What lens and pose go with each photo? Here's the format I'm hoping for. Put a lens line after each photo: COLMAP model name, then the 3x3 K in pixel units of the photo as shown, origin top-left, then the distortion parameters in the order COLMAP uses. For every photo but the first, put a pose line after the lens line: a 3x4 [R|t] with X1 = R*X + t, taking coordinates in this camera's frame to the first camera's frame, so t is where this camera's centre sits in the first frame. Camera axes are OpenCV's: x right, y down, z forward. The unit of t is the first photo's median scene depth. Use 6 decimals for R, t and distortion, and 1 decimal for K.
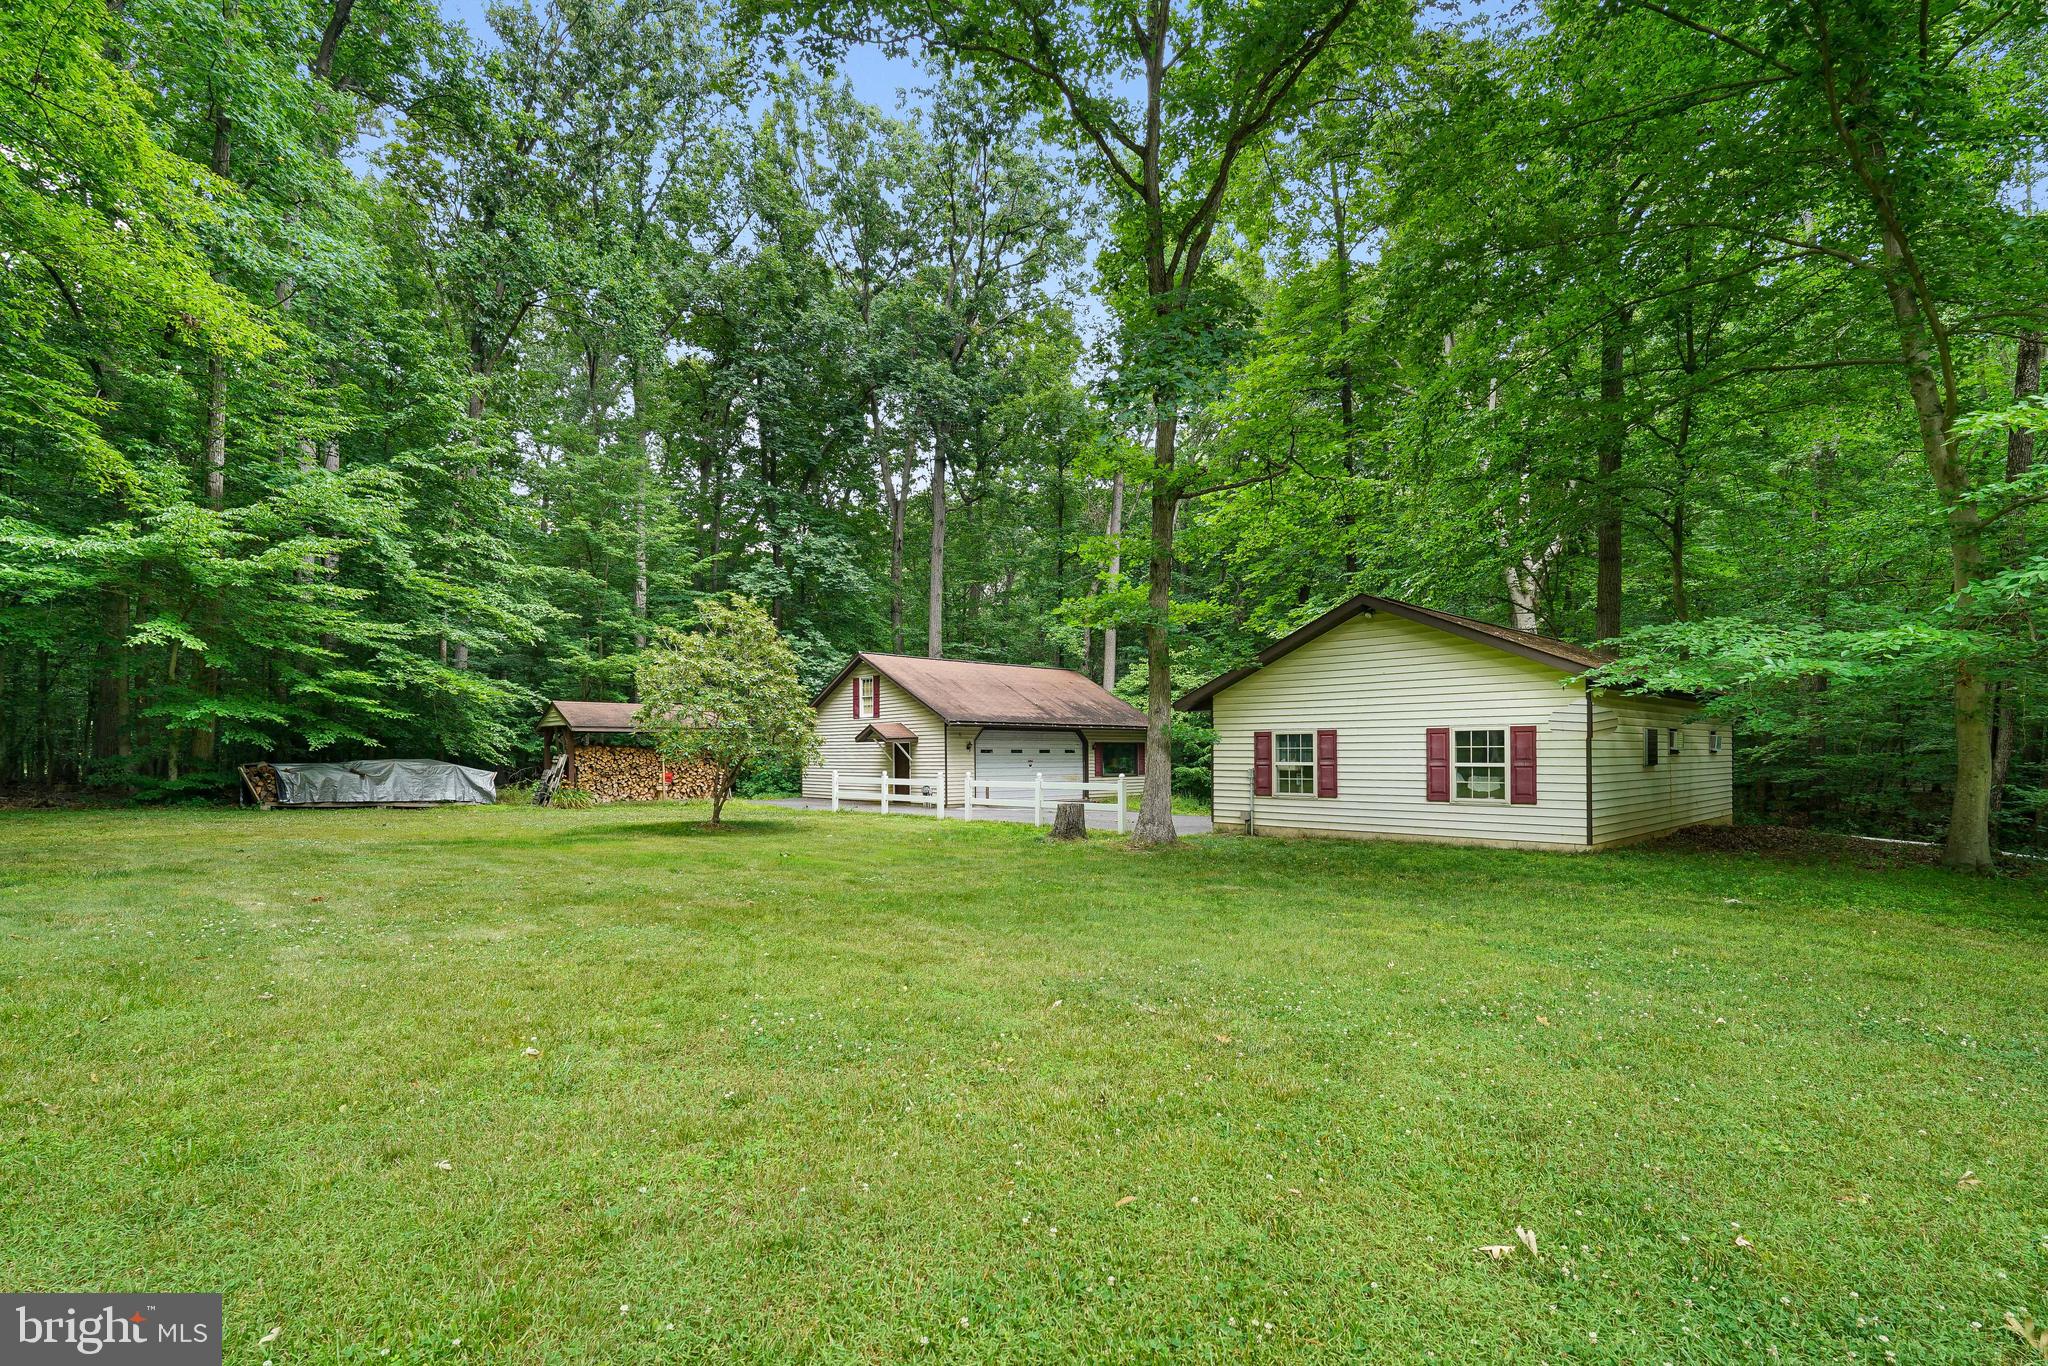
lens RADIAL K [[1367.2, 0, 1022.9], [0, 1367.2, 698.6], [0, 0, 1]] dist [0.043693, -0.000412]
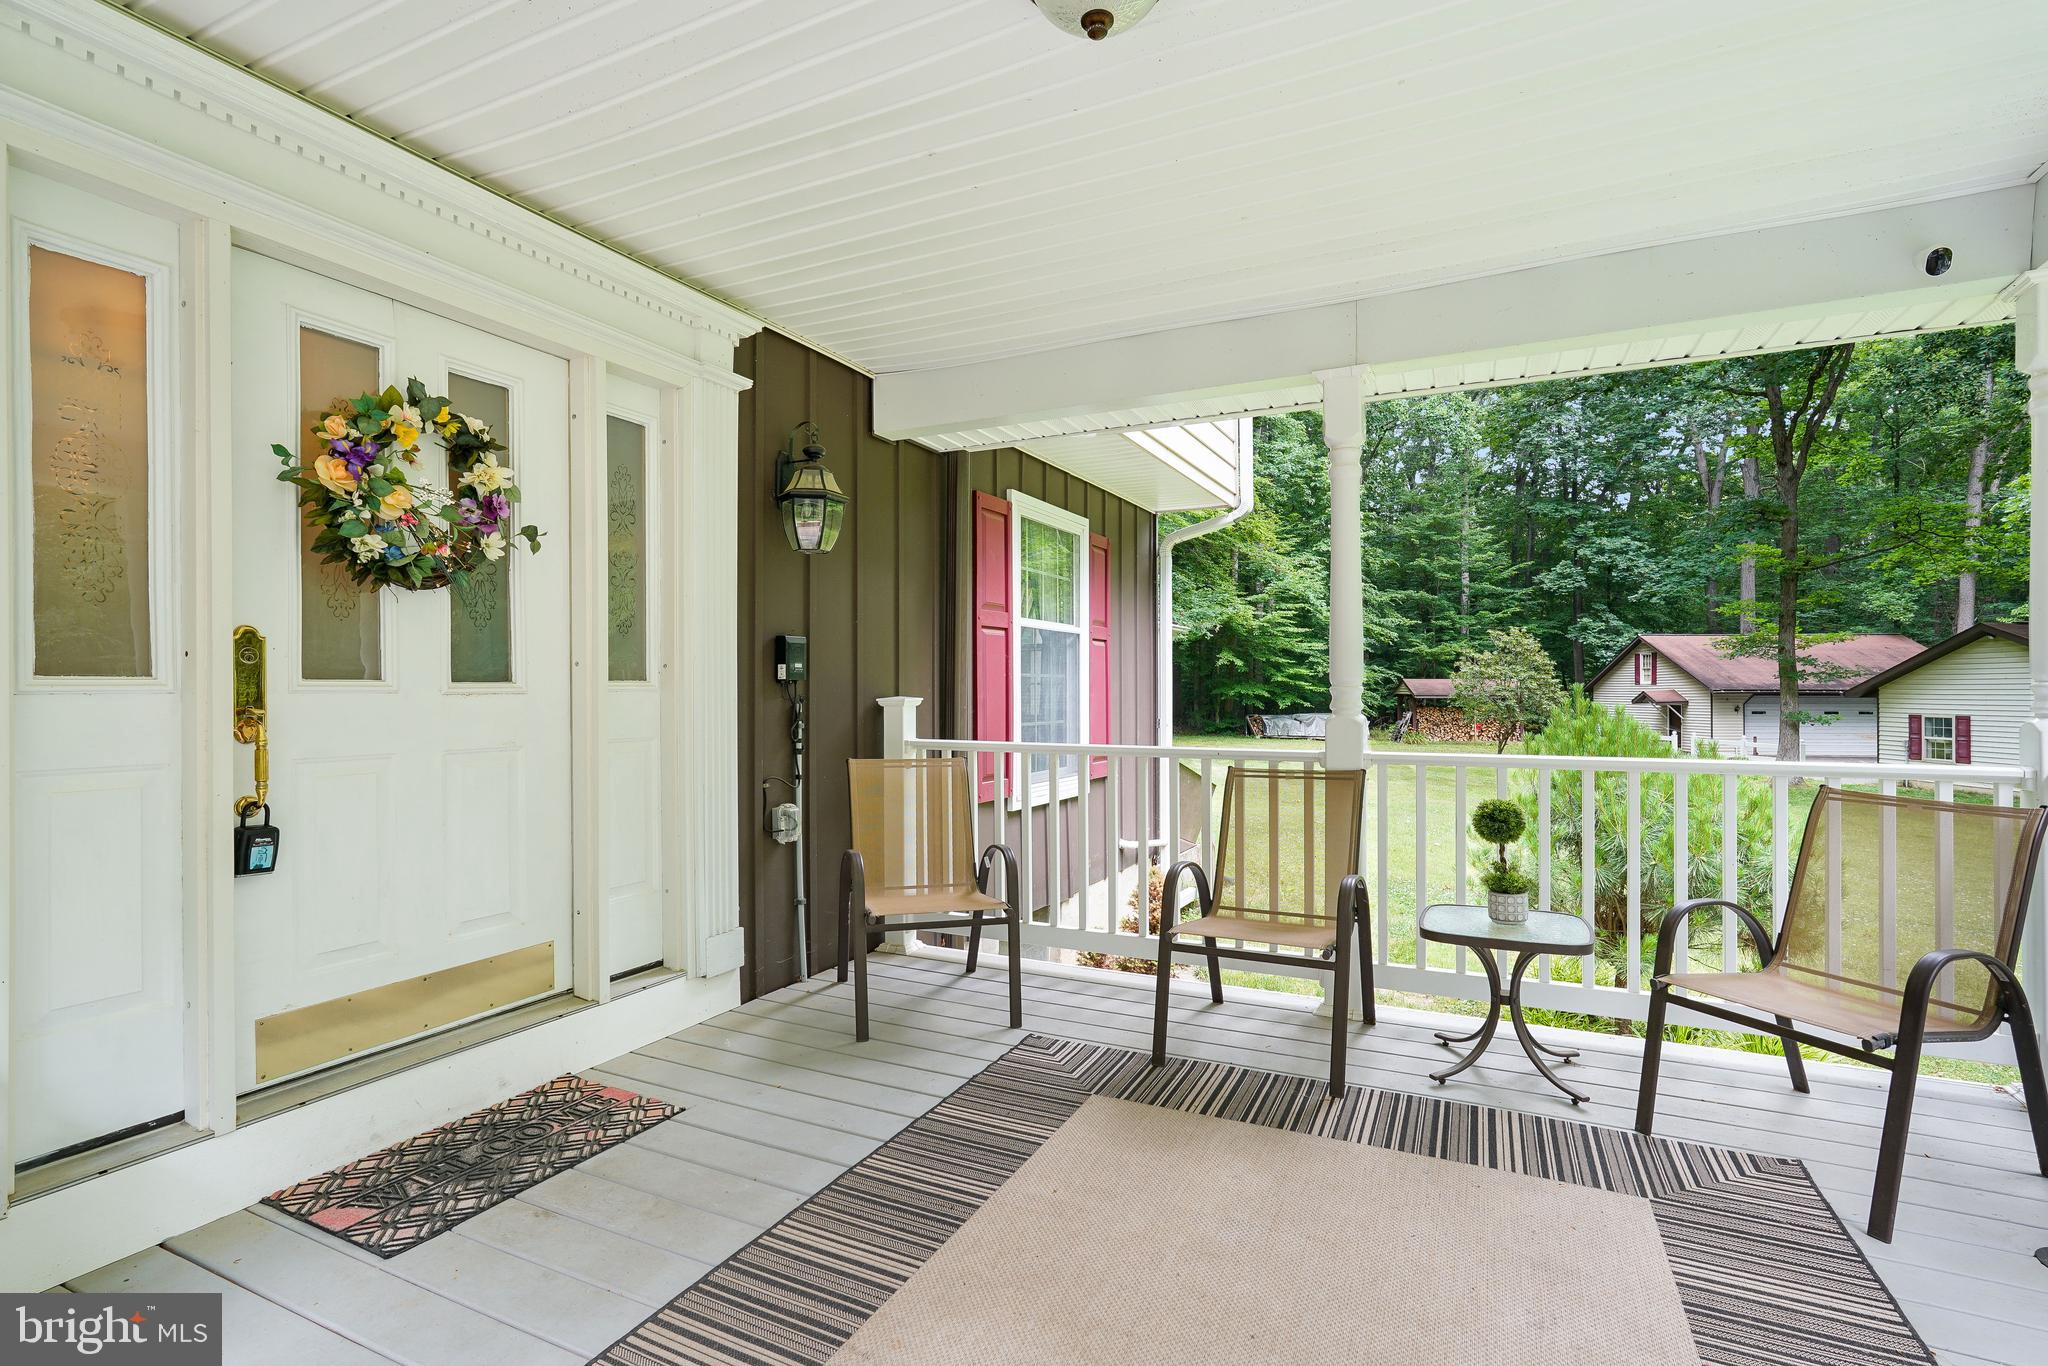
lens RADIAL K [[935.4, 0, 1012.0], [0, 935.4, 683.5], [0, 0, 1]] dist [0.004769, 0.000001]
pose [[0.749598, 0.001612, -0.661892, 0.040650], [0.011166, 0.999824, 0.015080, -0.011822], [0.661800, -0.018695, 0.749448, -0.125281]]
